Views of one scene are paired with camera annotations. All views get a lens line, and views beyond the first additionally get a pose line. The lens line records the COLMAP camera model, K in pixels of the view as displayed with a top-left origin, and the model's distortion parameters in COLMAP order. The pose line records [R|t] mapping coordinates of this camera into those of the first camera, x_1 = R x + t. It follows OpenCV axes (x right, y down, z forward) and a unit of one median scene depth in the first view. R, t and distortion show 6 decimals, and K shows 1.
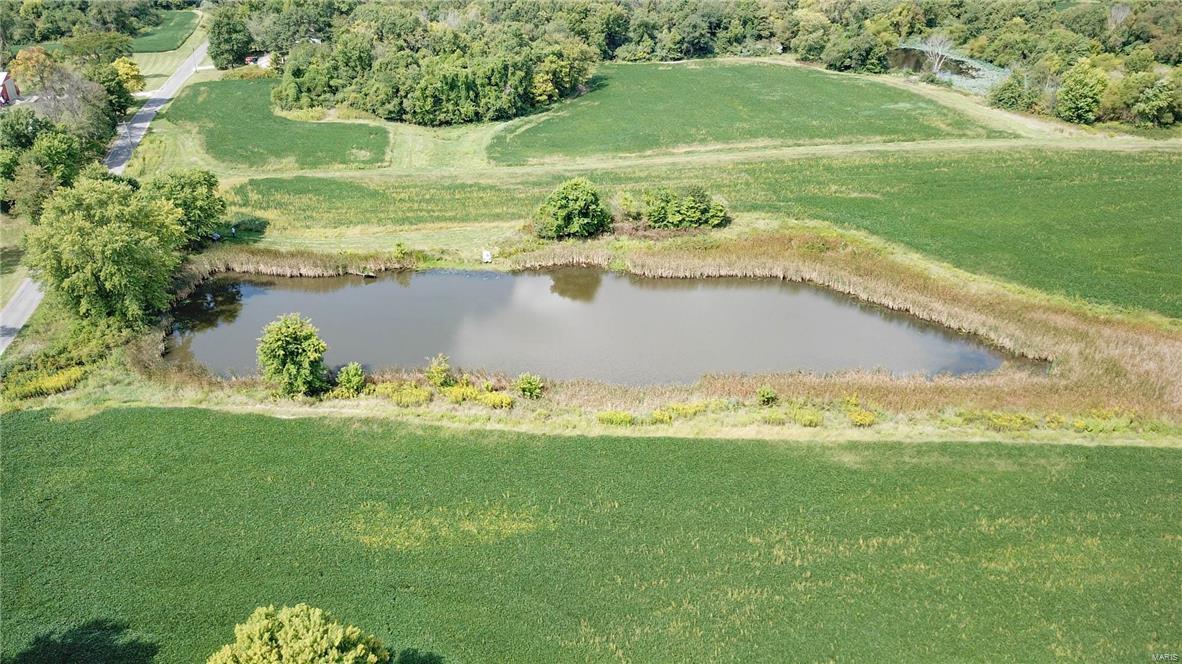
lens RADIAL K [[927.9, 0, 591.0], [0, 927.9, 332.0], [0, 0, 1]] dist [-0.006062, 0.006806]
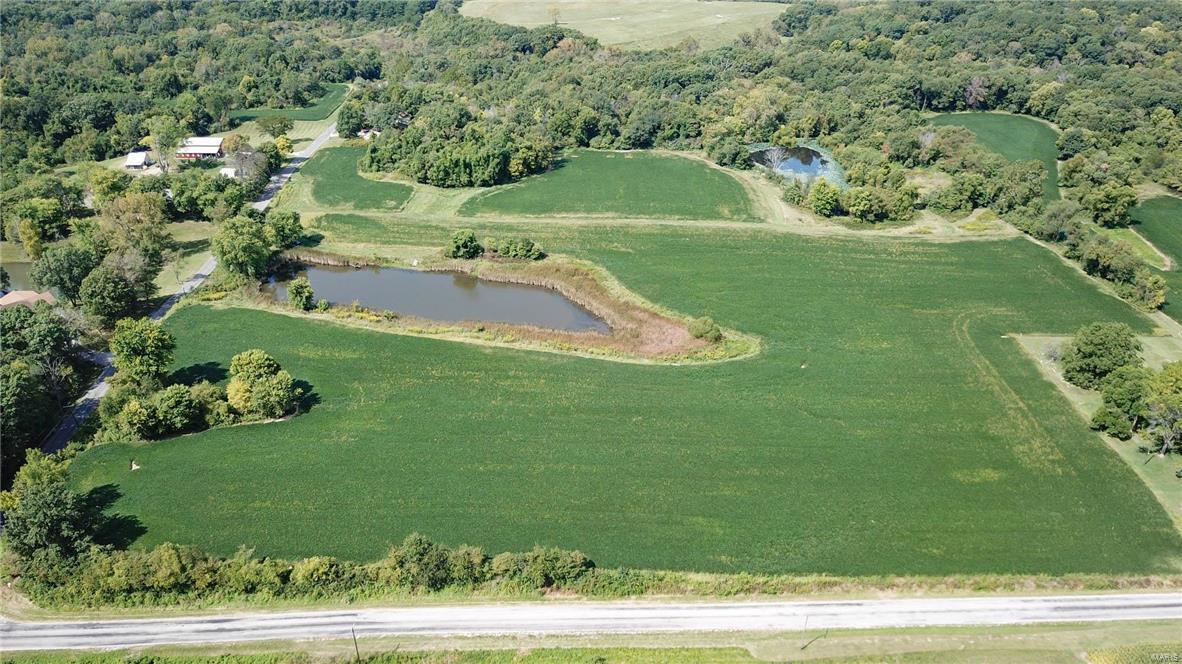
lens RADIAL K [[927.9, 0, 591.0], [0, 927.9, 332.0], [0, 0, 1]] dist [-0.006062, 0.006806]
pose [[0.978429, 0.101663, -0.179839, 0.444558], [-0.105401, 0.994365, -0.011327, 0.036046], [0.177674, 0.030038, 0.983631, -0.650111]]
